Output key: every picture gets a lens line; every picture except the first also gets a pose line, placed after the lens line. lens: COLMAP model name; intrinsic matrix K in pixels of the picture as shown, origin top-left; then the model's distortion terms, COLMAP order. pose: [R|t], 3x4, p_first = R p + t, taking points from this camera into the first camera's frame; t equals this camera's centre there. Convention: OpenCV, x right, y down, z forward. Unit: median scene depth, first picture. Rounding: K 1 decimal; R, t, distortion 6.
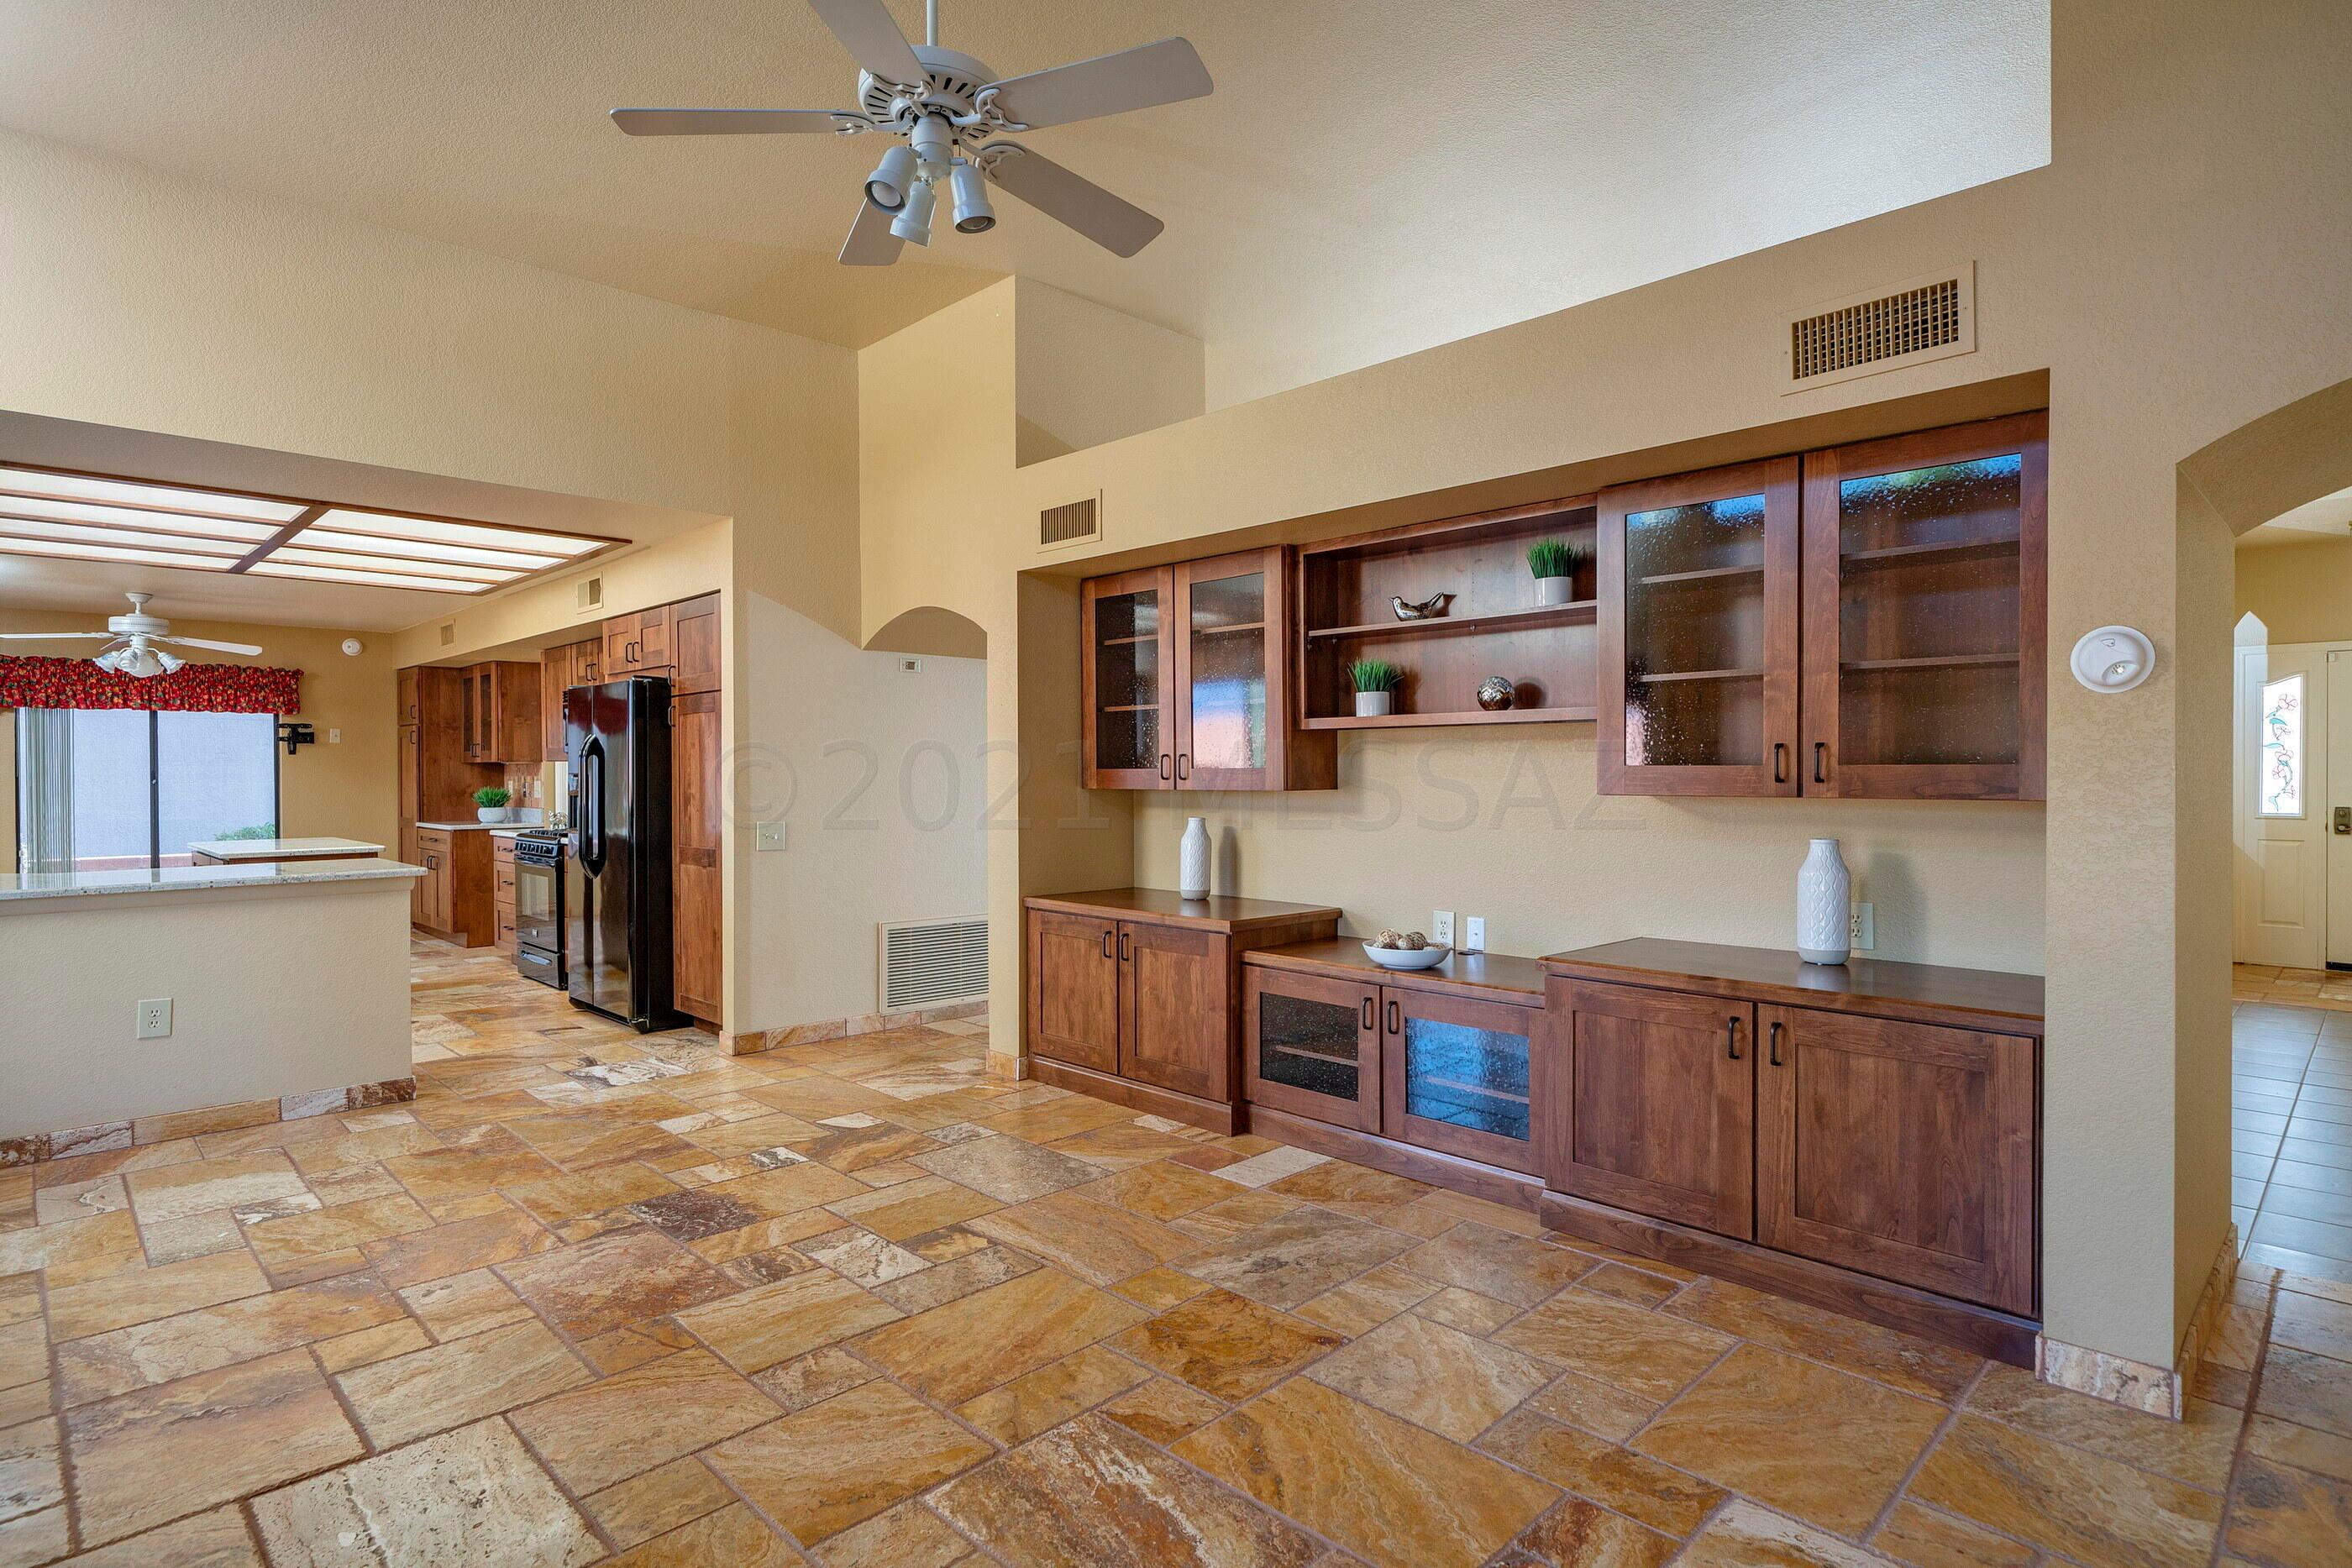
lens RADIAL K [[1199.0, 0, 1170.6], [0, 1199.0, 773.5], [0, 0, 1]] dist [0.000602, 0.001134]
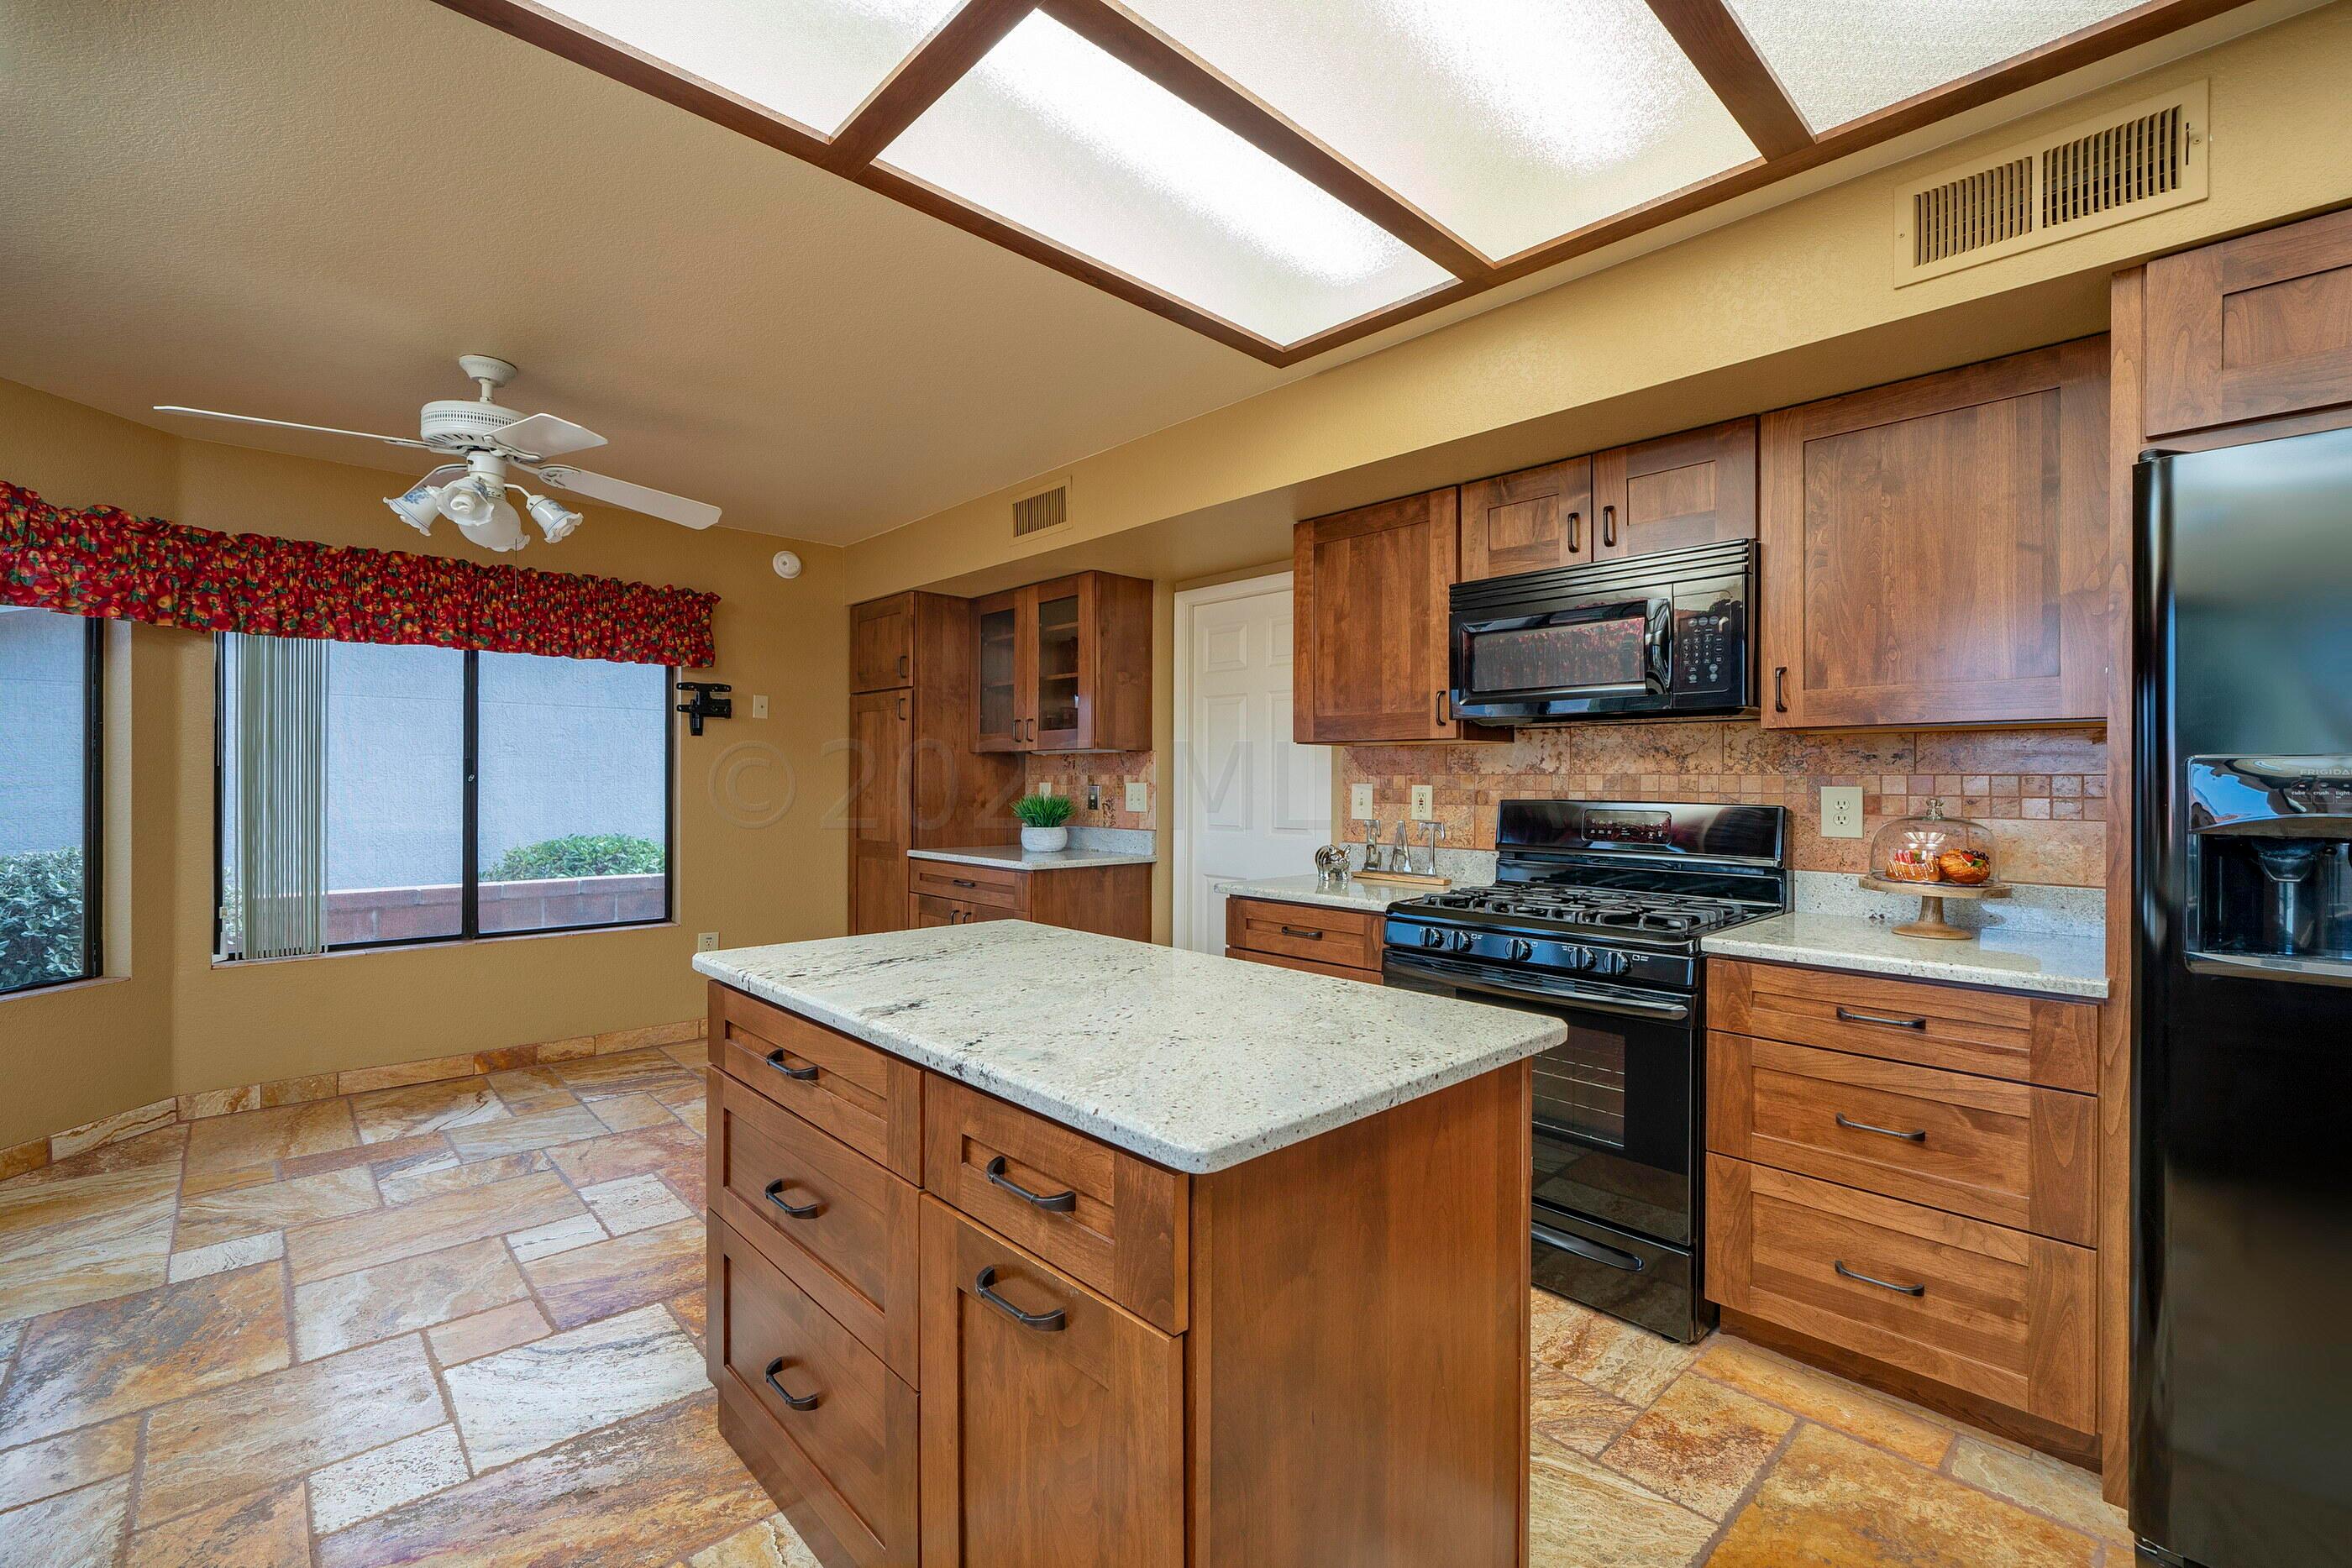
lens RADIAL K [[950.6, 0, 1232.6], [0, 950.6, 780.7], [0, 0, 1]] dist [0.000976, -0.000199]
pose [[0.999464, 0.010742, 0.030931, -1.123361], [-0.010651, 0.999938, -0.003112, 0.013401], [-0.030962, 0.002780, 0.999517, 1.208926]]
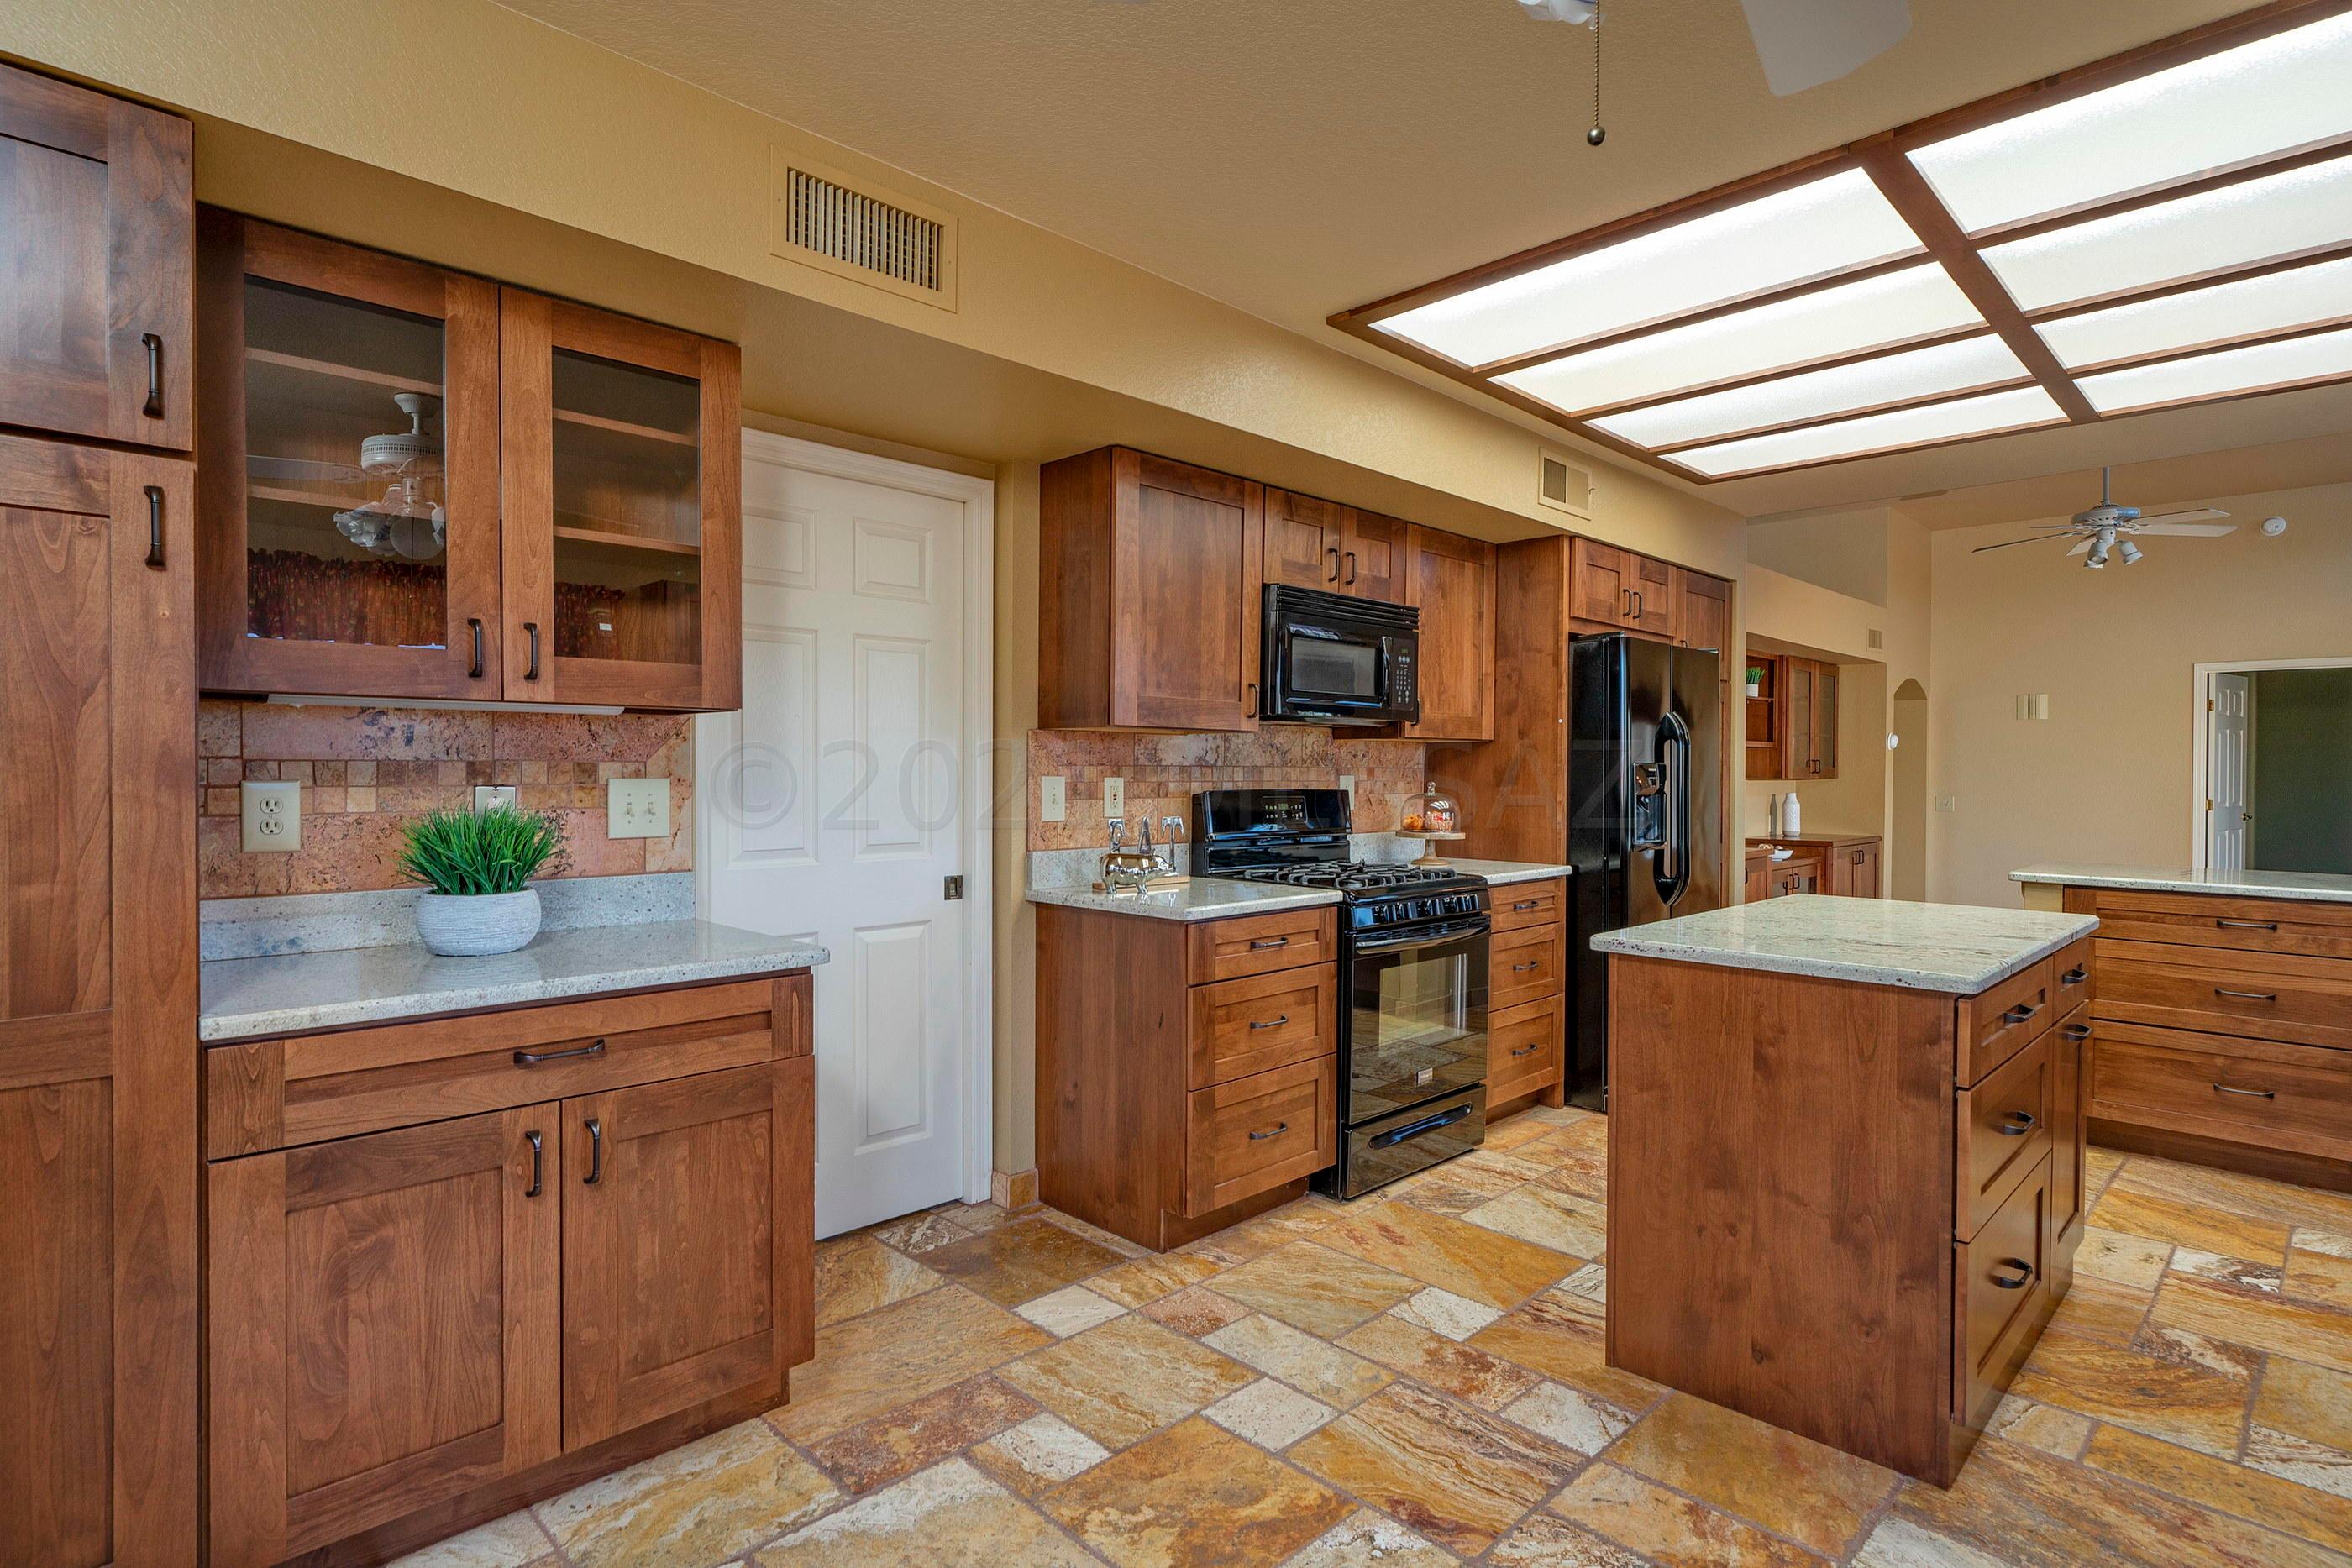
lens RADIAL K [[1199.0, 0, 1152.8], [0, 1199.0, 780.2], [0, 0, 1]] dist [0.000602, 0.001134]
pose [[0.008578, -0.001616, 0.999962, -2.065610], [-0.000727, 0.999998, 0.001622, 0.013196], [-0.999963, -0.000741, 0.008577, 2.214217]]
